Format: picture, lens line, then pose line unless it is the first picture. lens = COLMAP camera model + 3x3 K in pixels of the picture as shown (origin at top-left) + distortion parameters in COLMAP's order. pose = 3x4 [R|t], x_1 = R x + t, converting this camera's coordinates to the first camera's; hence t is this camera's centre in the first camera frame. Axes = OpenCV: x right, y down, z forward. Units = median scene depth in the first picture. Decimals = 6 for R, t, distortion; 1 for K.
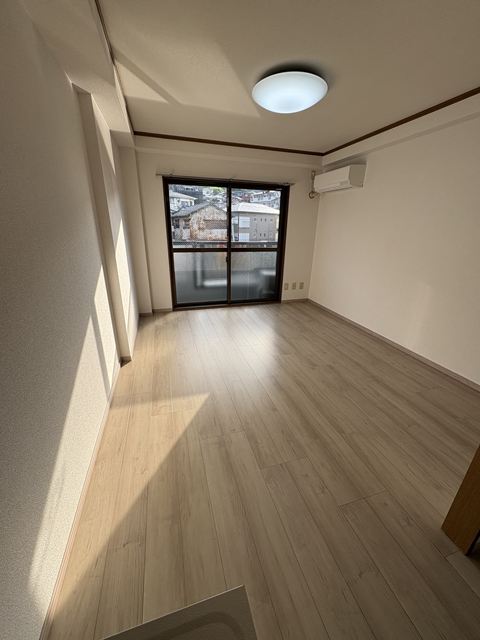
lens RADIAL K [[254.4, 0, 239.9], [0, 254.4, 321.1], [0, 0, 1]] dist [-0.000236, 0.000937]
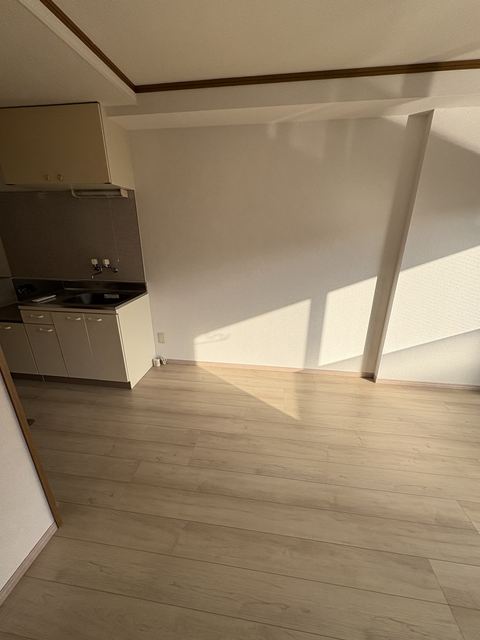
lens RADIAL K [[254.4, 0, 241.6], [0, 254.4, 322.1], [0, 0, 1]] dist [-0.000236, 0.000937]
pose [[-0.412009, 0.294070, -0.862422, 0.472091], [-0.331633, 0.833178, 0.442531, -0.254682], [0.848686, 0.468334, -0.245754, 0.617319]]
